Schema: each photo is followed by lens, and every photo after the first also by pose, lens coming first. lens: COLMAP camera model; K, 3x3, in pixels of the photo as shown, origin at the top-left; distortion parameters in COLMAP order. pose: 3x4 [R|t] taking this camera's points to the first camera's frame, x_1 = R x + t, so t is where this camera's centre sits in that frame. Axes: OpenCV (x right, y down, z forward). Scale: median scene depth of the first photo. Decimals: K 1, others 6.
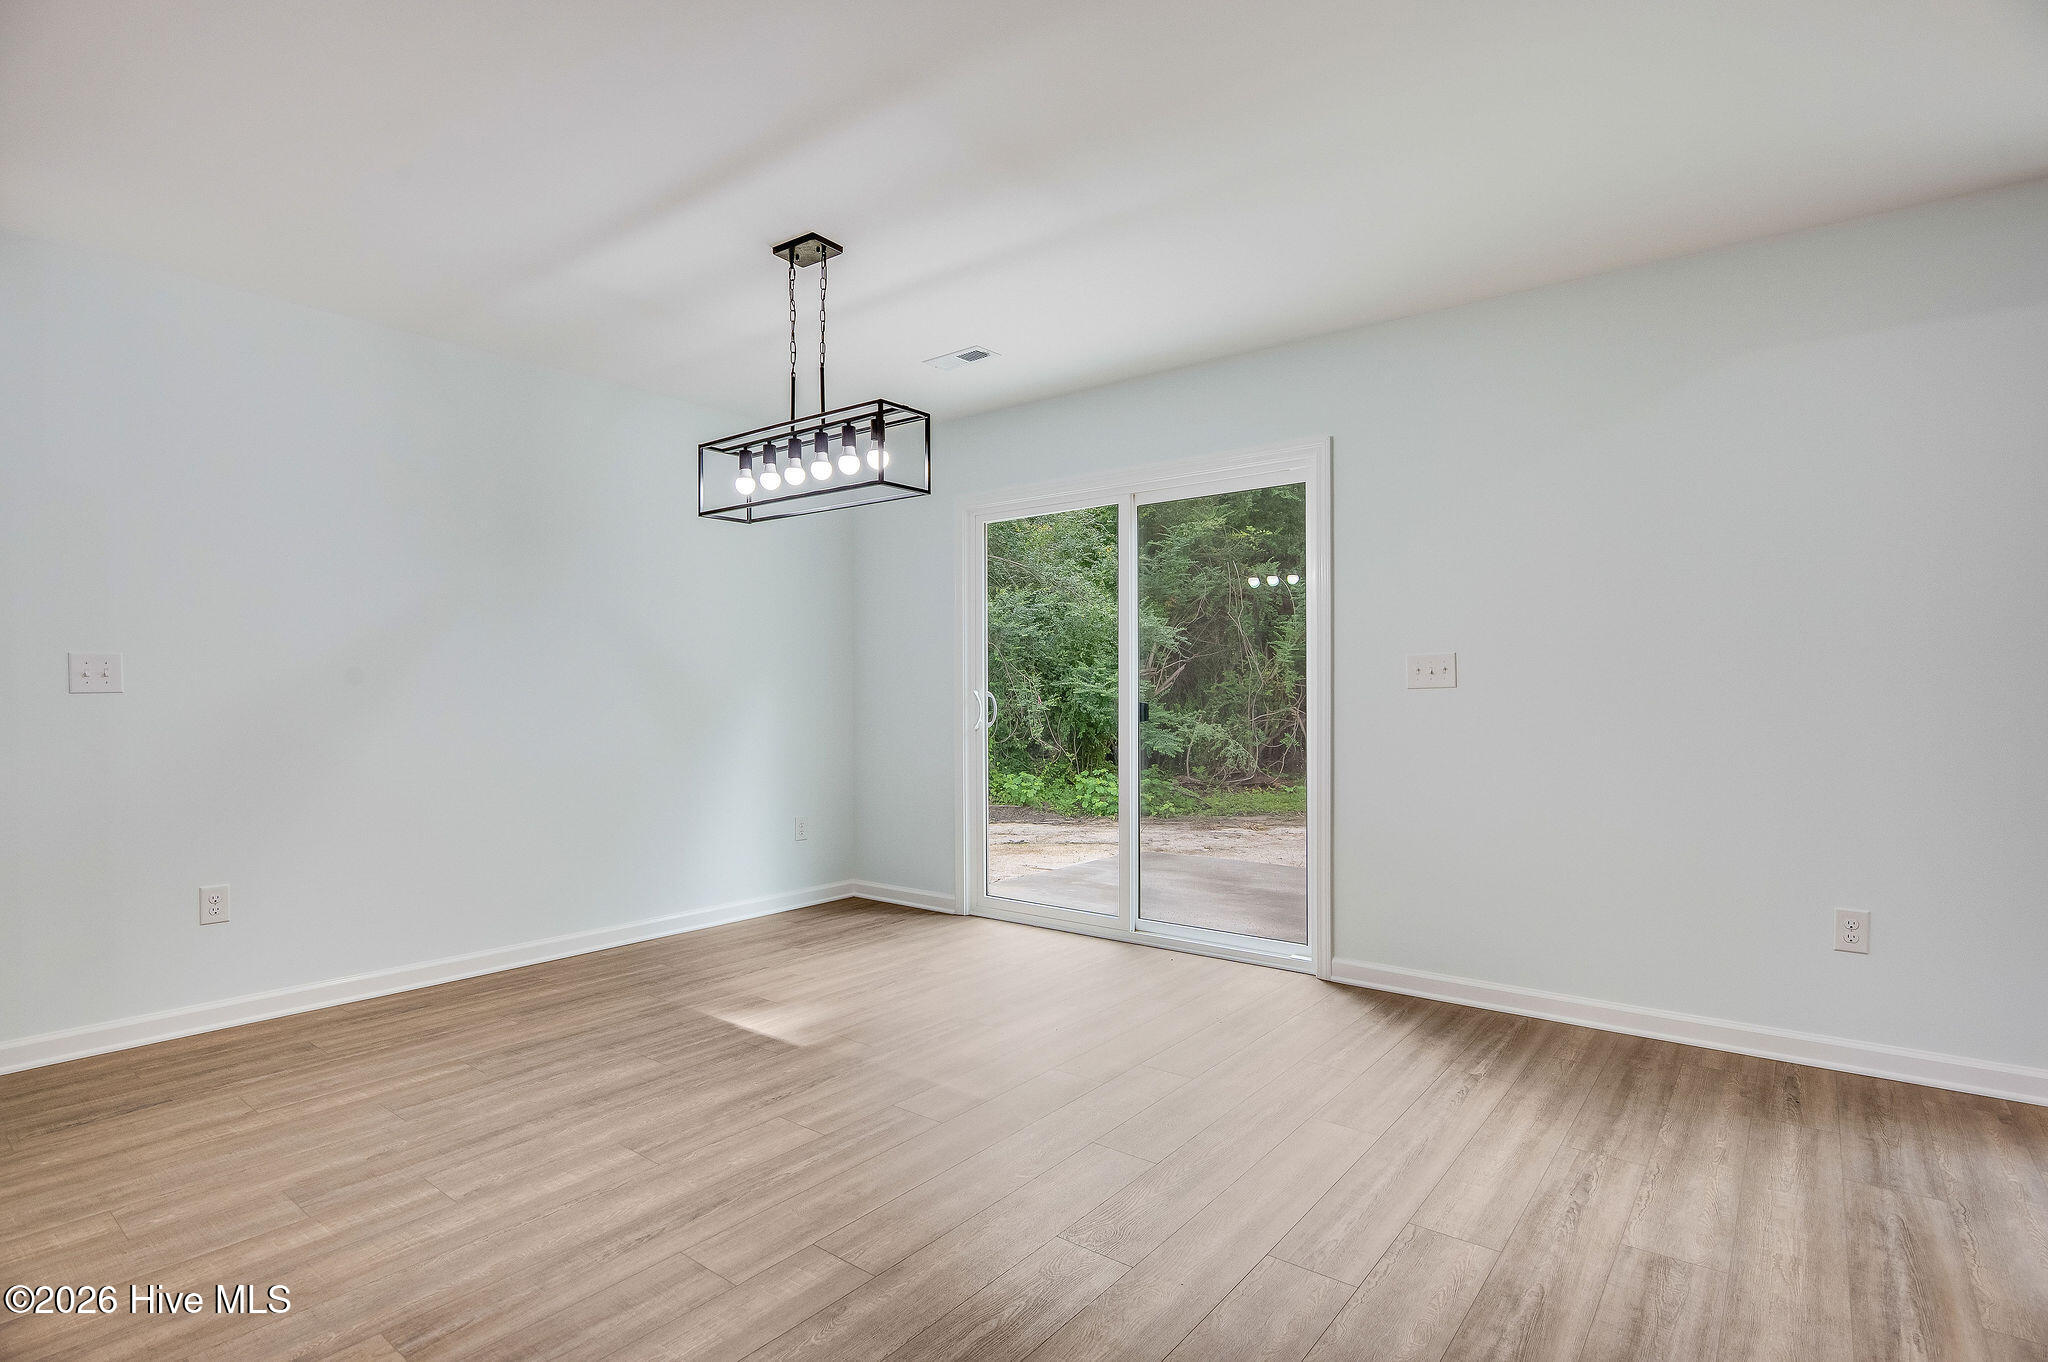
lens RADIAL K [[1004.1, 0, 1029.9], [0, 1004.1, 702.9], [0, 0, 1]] dist [-0.020684, 0.000681]
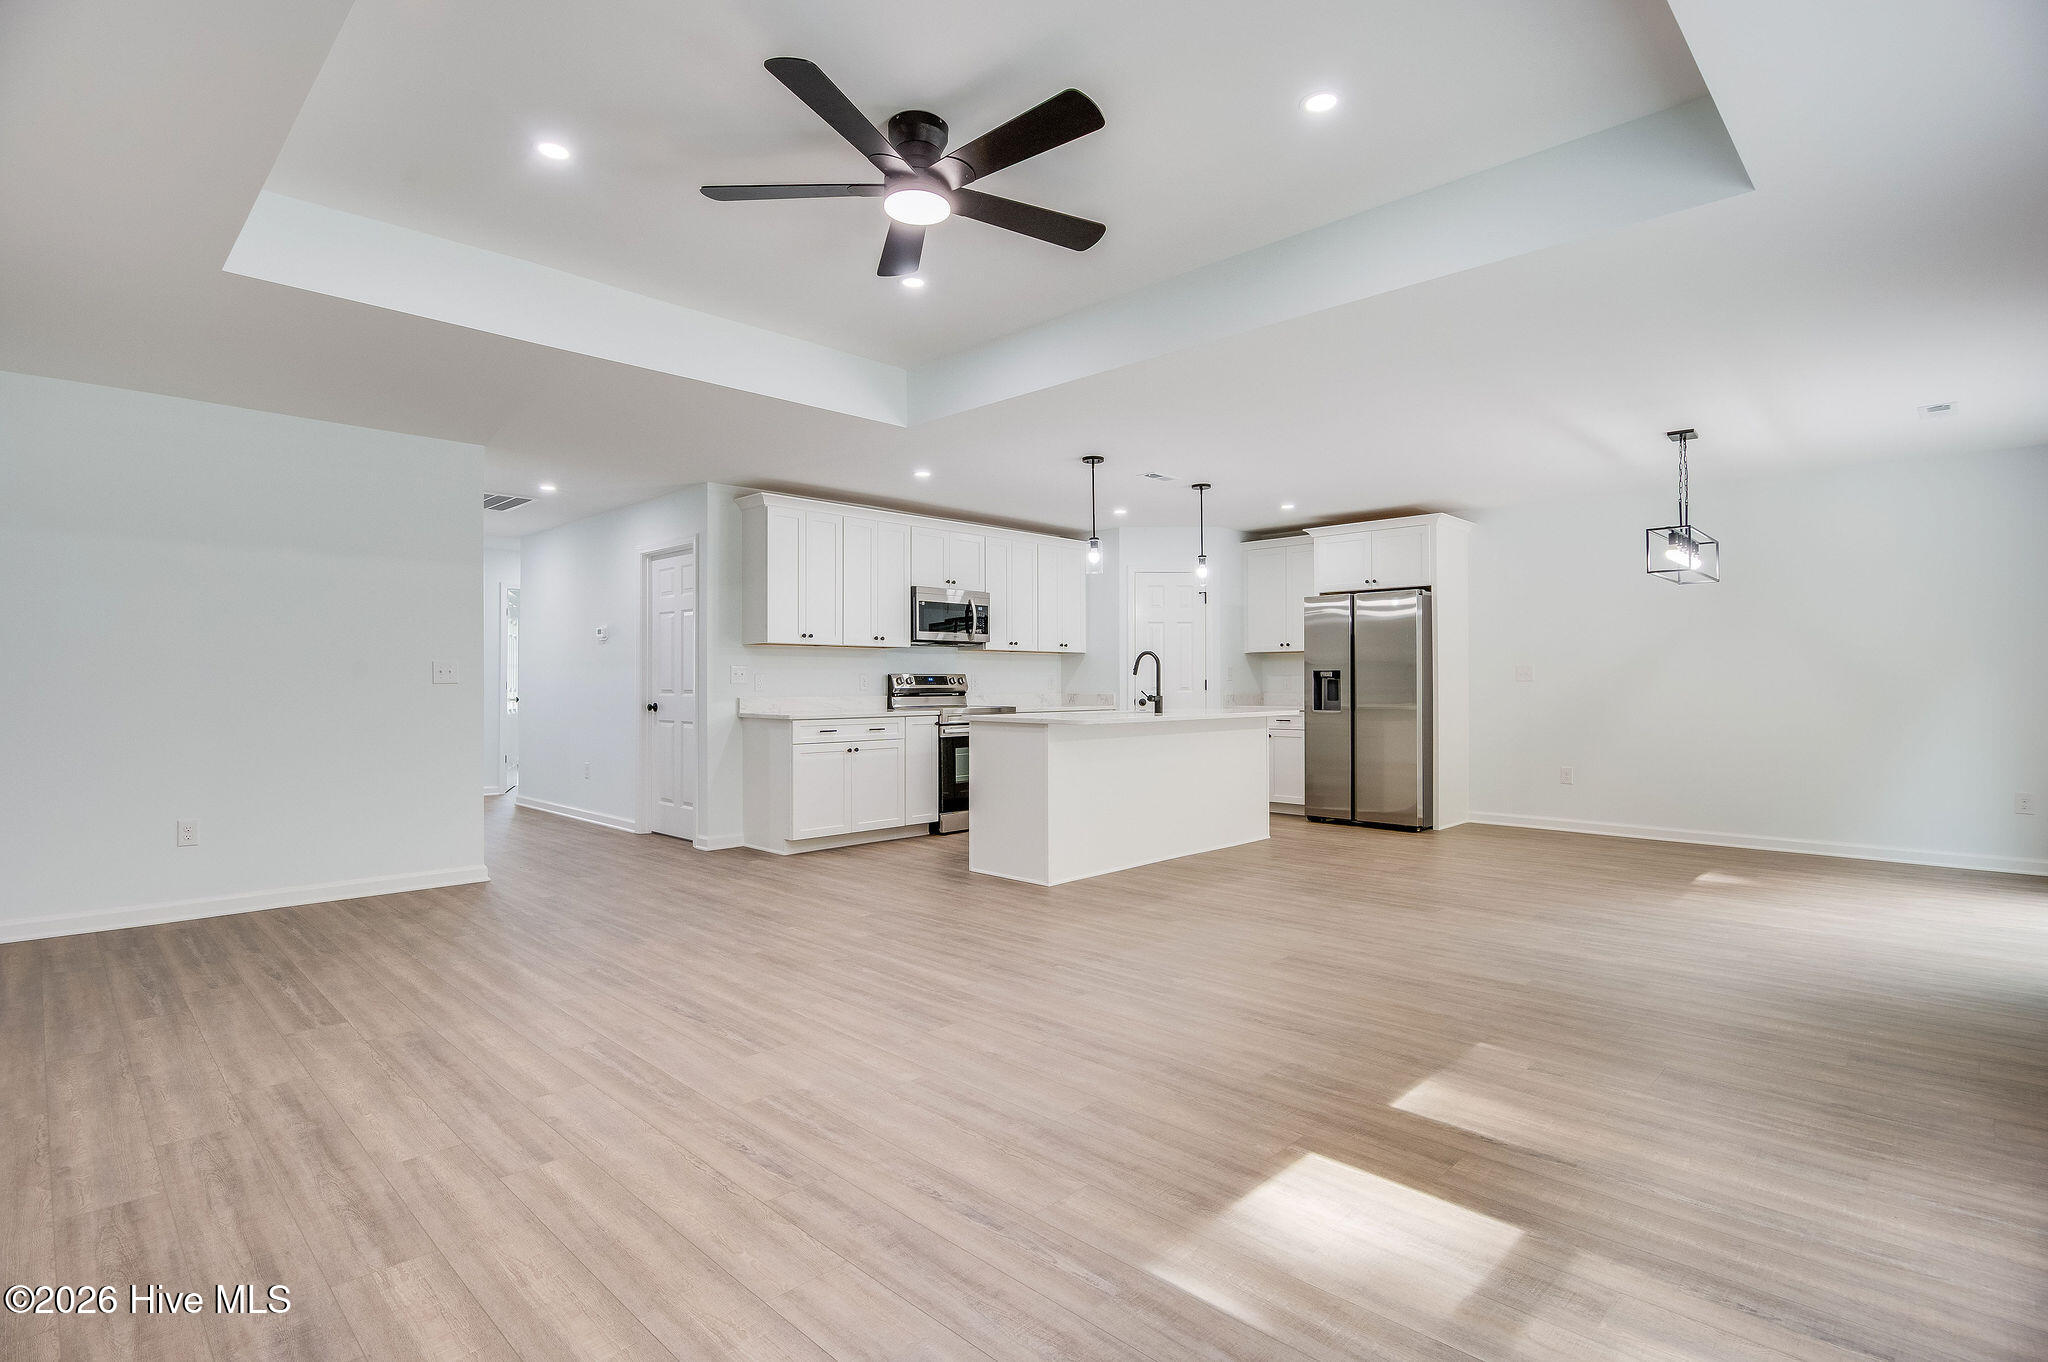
lens RADIAL K [[994.4, 0, 1027.2], [0, 994.4, 682.4], [0, 0, 1]] dist [-0.021266, 0.000725]
pose [[-0.104673, 0.004051, -0.994498, 1.740591], [-0.010088, 0.999936, 0.005135, -0.008067], [0.994456, 0.010570, -0.104625, 0.018330]]
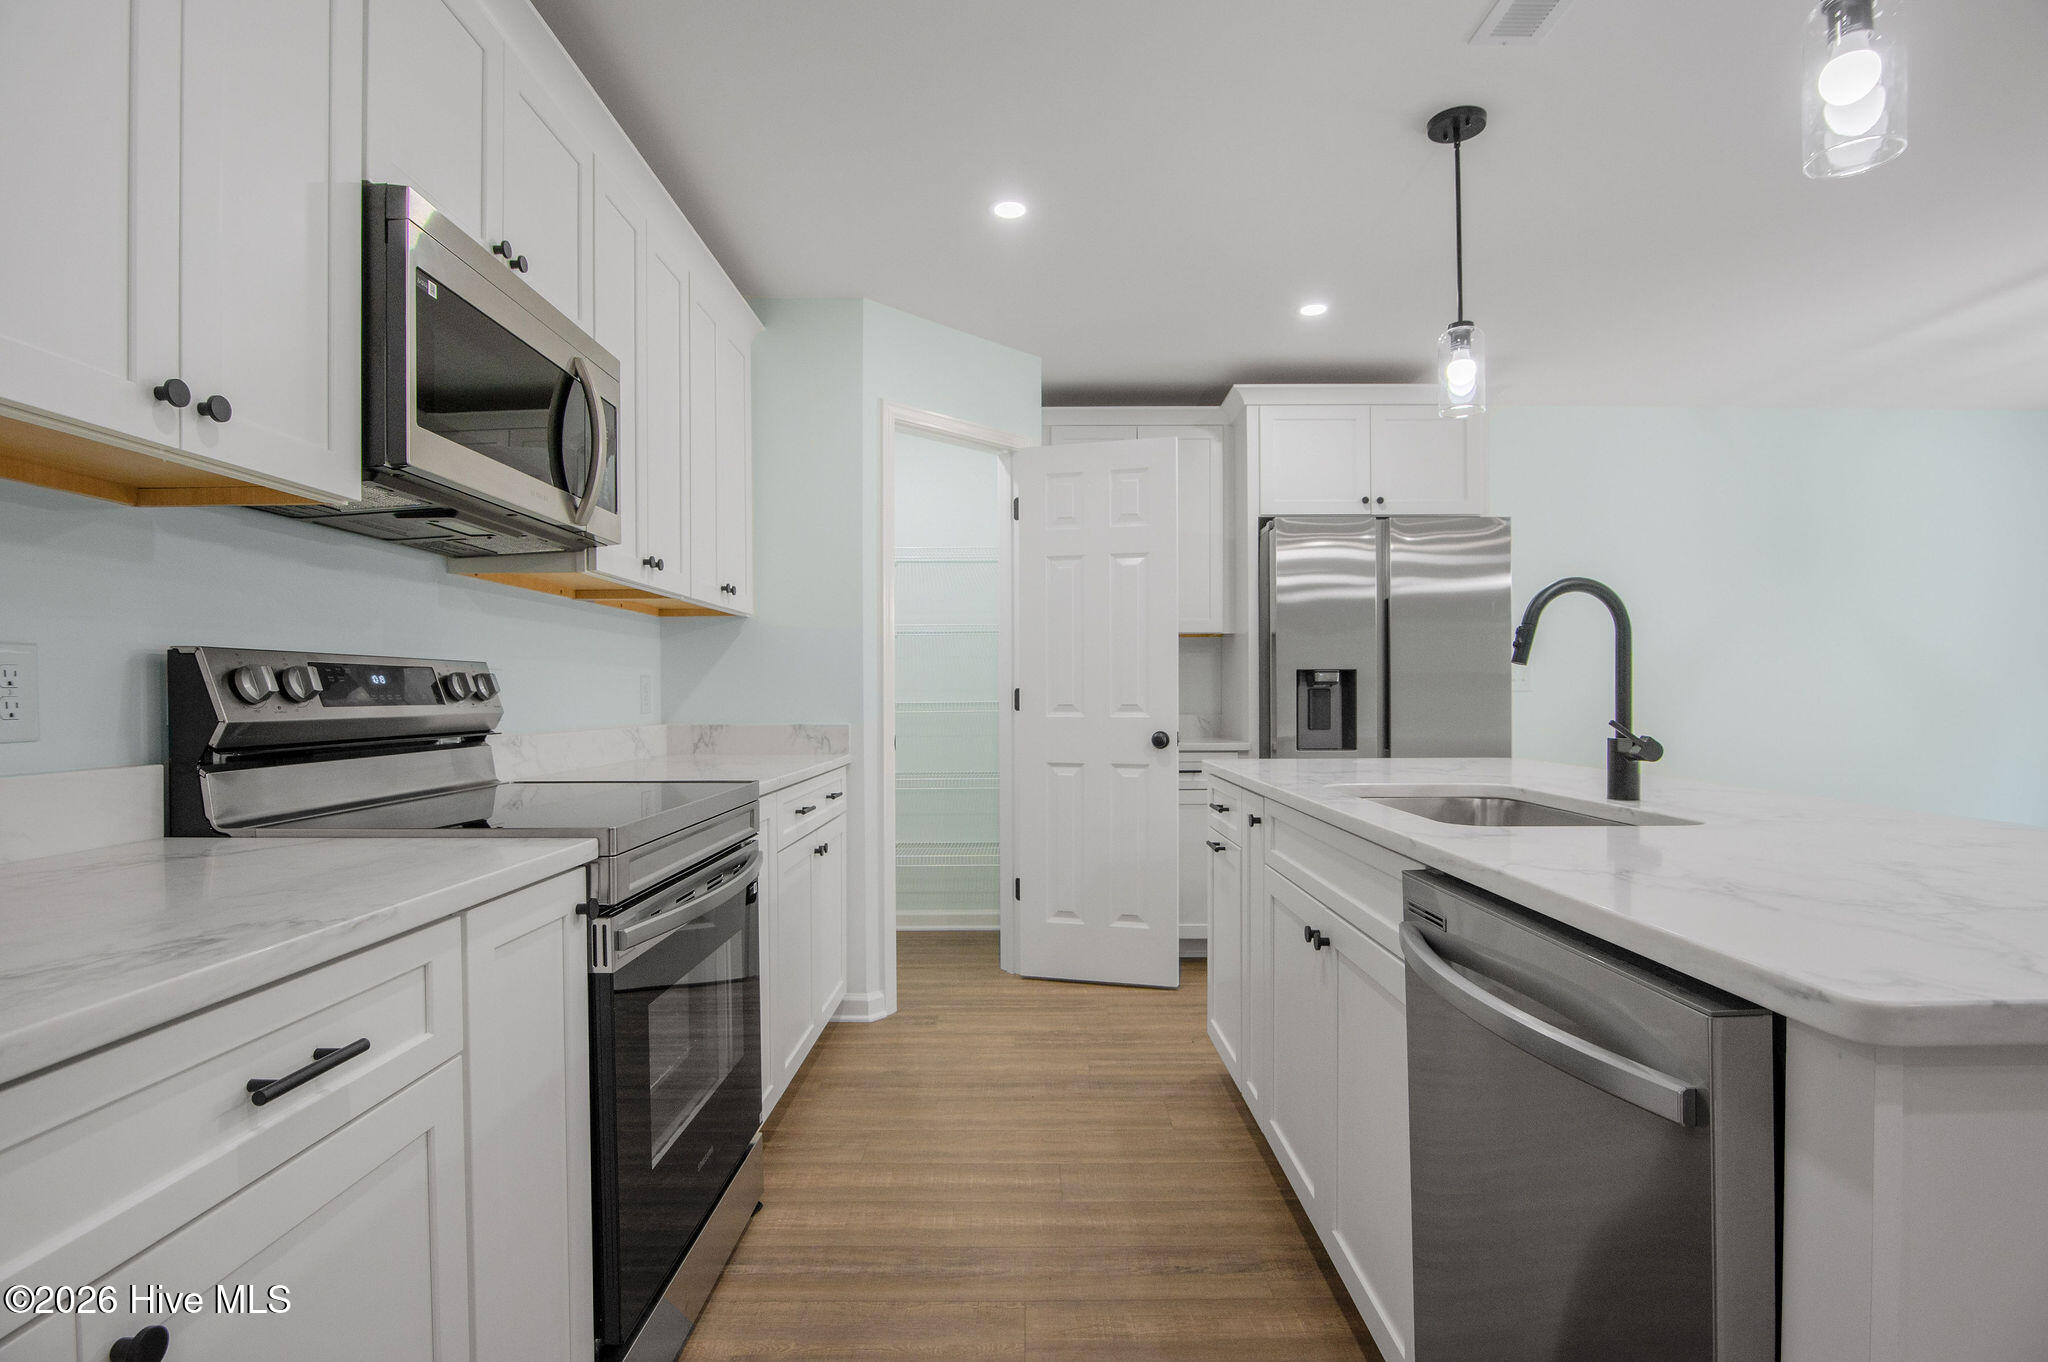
lens RADIAL K [[1004.1, 0, 1029.9], [0, 1004.1, 702.9], [0, 0, 1]] dist [-0.020684, 0.000681]
pose [[0.619313, 0.007872, -0.785105, -0.203007], [-0.008430, 0.999959, 0.003376, 0.009234], [0.785099, 0.004528, 0.619354, -0.593946]]
